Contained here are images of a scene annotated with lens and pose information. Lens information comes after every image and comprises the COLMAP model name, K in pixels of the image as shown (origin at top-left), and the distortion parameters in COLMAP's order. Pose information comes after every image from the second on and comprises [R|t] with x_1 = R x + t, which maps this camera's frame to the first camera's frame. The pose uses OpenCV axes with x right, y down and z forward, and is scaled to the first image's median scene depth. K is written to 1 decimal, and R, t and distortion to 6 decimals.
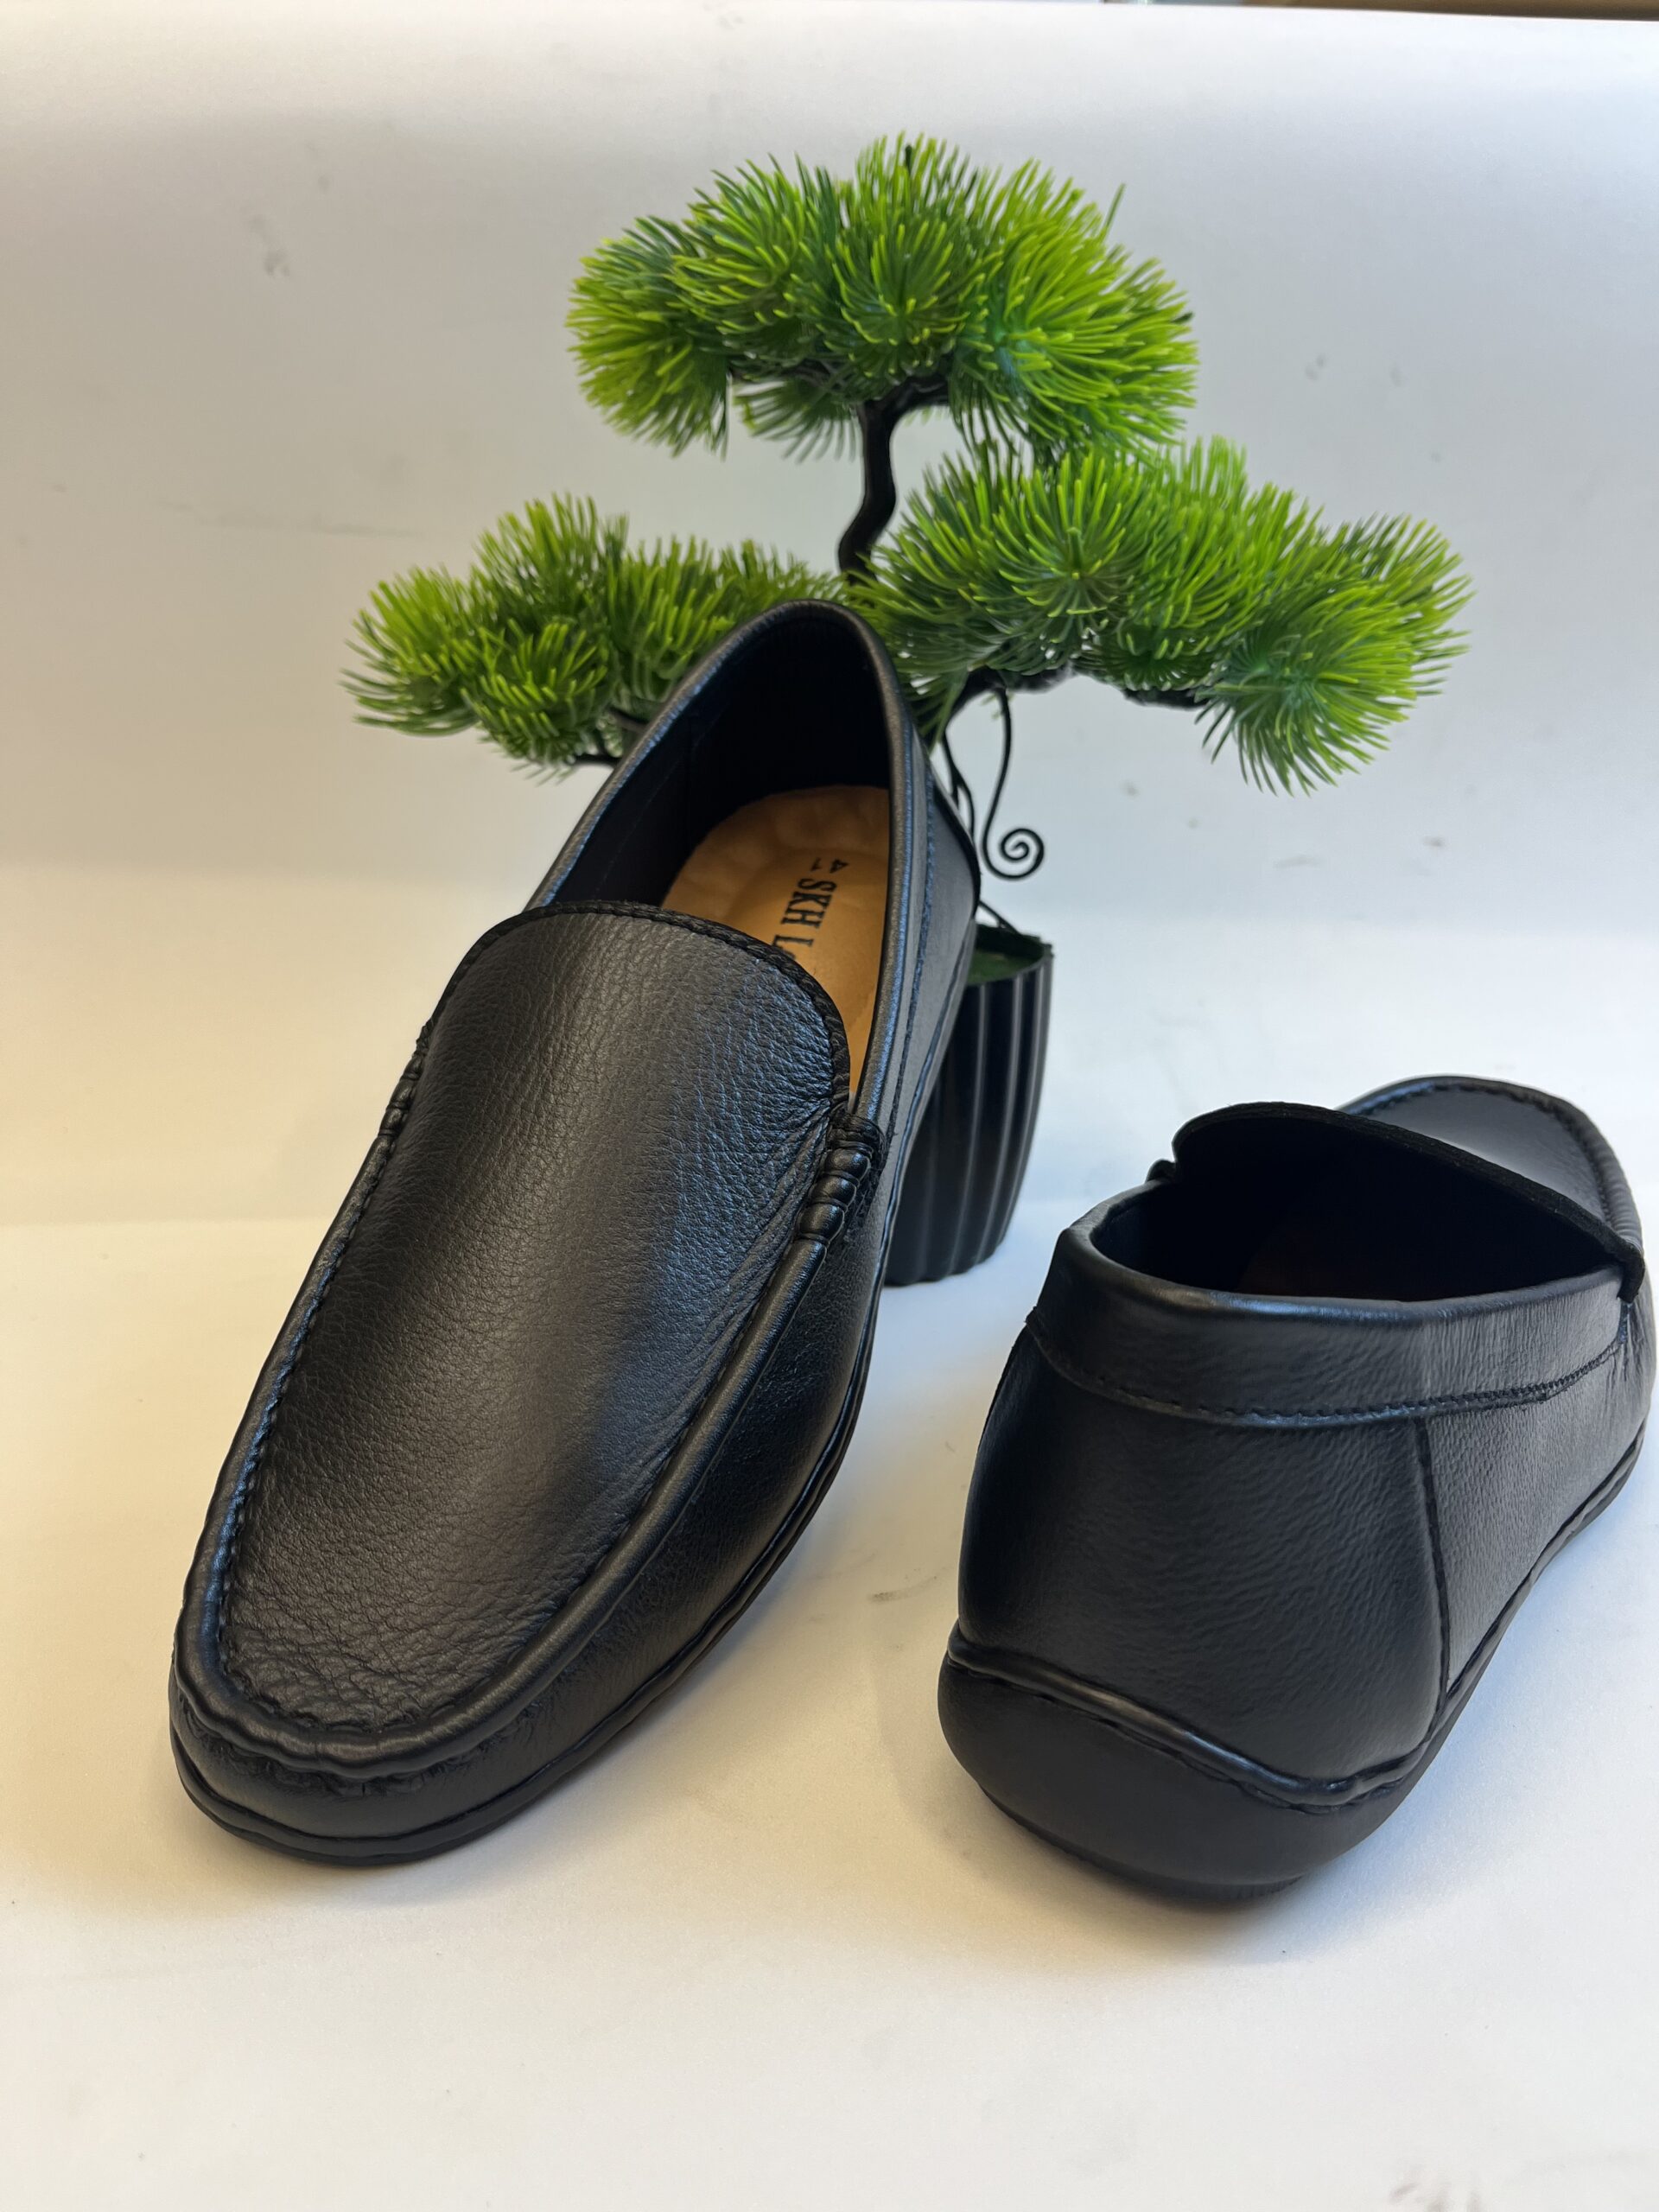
lens RADIAL K [[1854.8, 0, 827.6], [0, 1854.8, 1047.7], [0, 0, 1]] dist [0.002421, 0.002491]
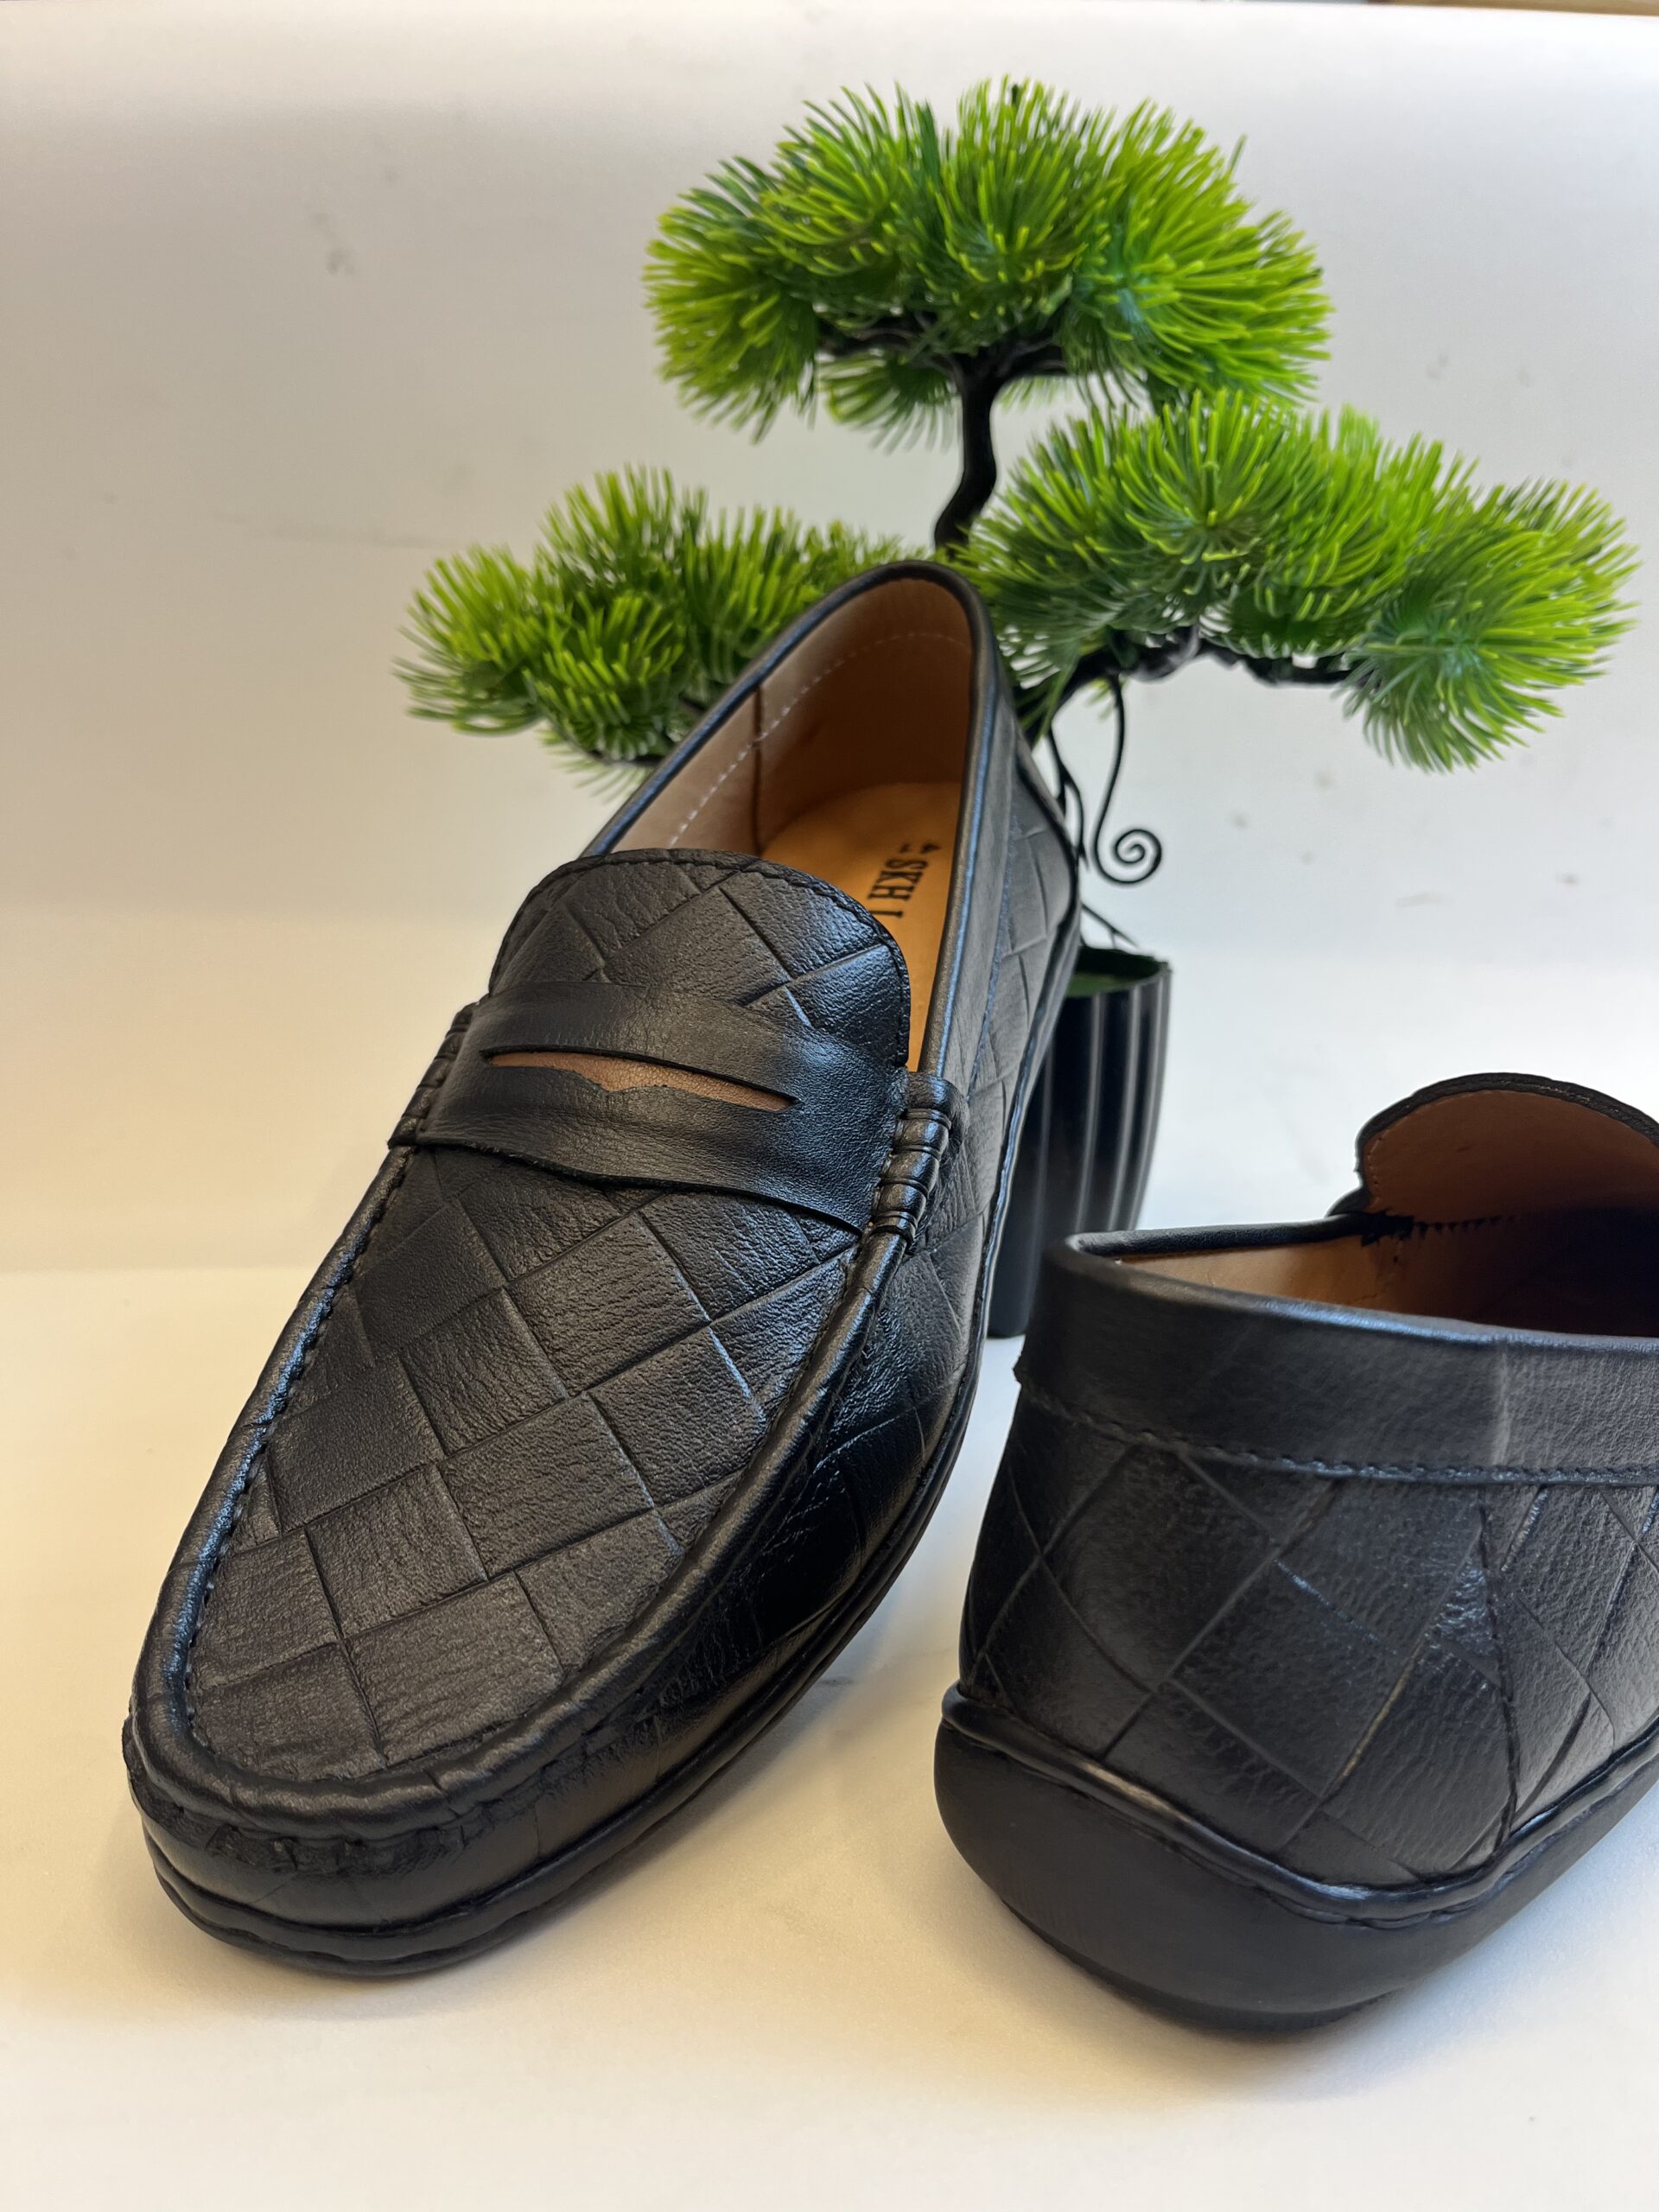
lens RADIAL K [[1818.5, 0, 833.6], [0, 1818.5, 1052.9], [0, 0, 1]] dist [-0.002156, -0.000766]
pose [[0.999686, 0.002404, -0.024923, -0.022644], [-0.004026, 0.997863, -0.065219, 0.053233], [0.024713, 0.065299, 0.997560, 0.124693]]
